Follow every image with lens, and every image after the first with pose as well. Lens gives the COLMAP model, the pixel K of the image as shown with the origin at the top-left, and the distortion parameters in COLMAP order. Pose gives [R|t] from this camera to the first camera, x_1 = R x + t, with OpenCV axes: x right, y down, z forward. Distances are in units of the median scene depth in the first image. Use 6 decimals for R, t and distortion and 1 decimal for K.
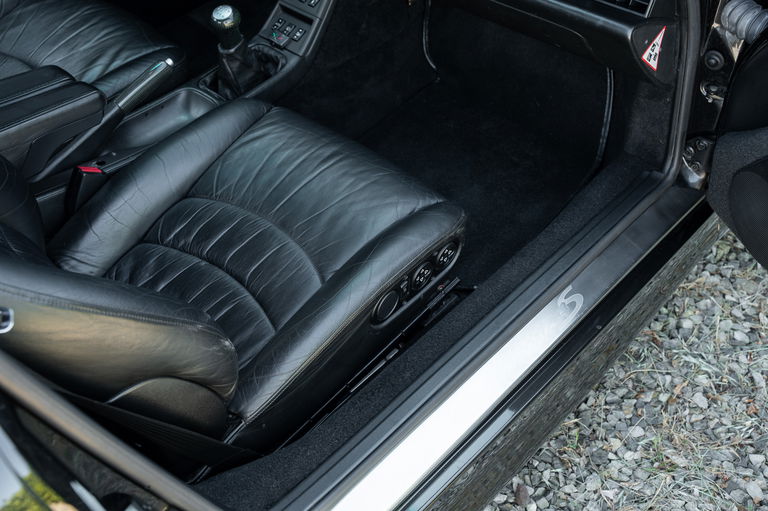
lens RADIAL K [[924.1, 0, 384.0], [0, 924.1, 255.5], [0, 0, 1]] dist [-0.006437, 0.386474]
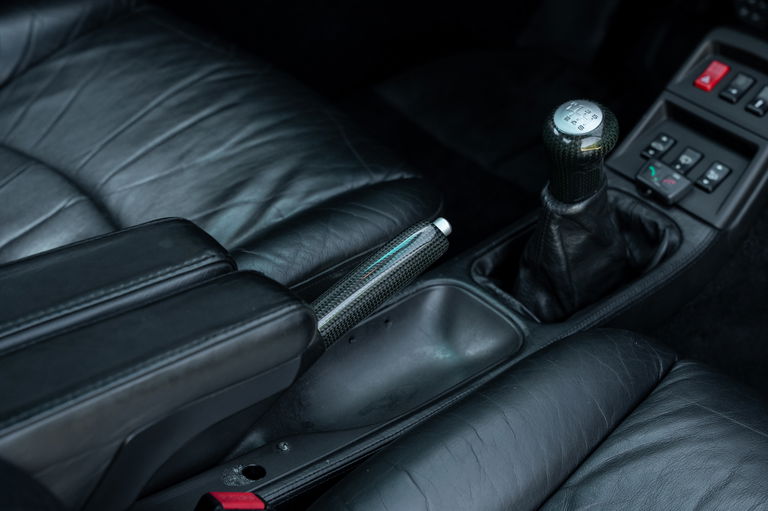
lens RADIAL K [[1454.5, 0, 384.0], [0, 1454.5, 255.5], [0, 0, 1]] dist [0.218588, 0.383976]
pose [[0.992718, 0.106623, -0.056061, -0.199914], [-0.112846, 0.985965, -0.123037, -0.105513], [0.042155, 0.128467, 0.990817, 0.341134]]
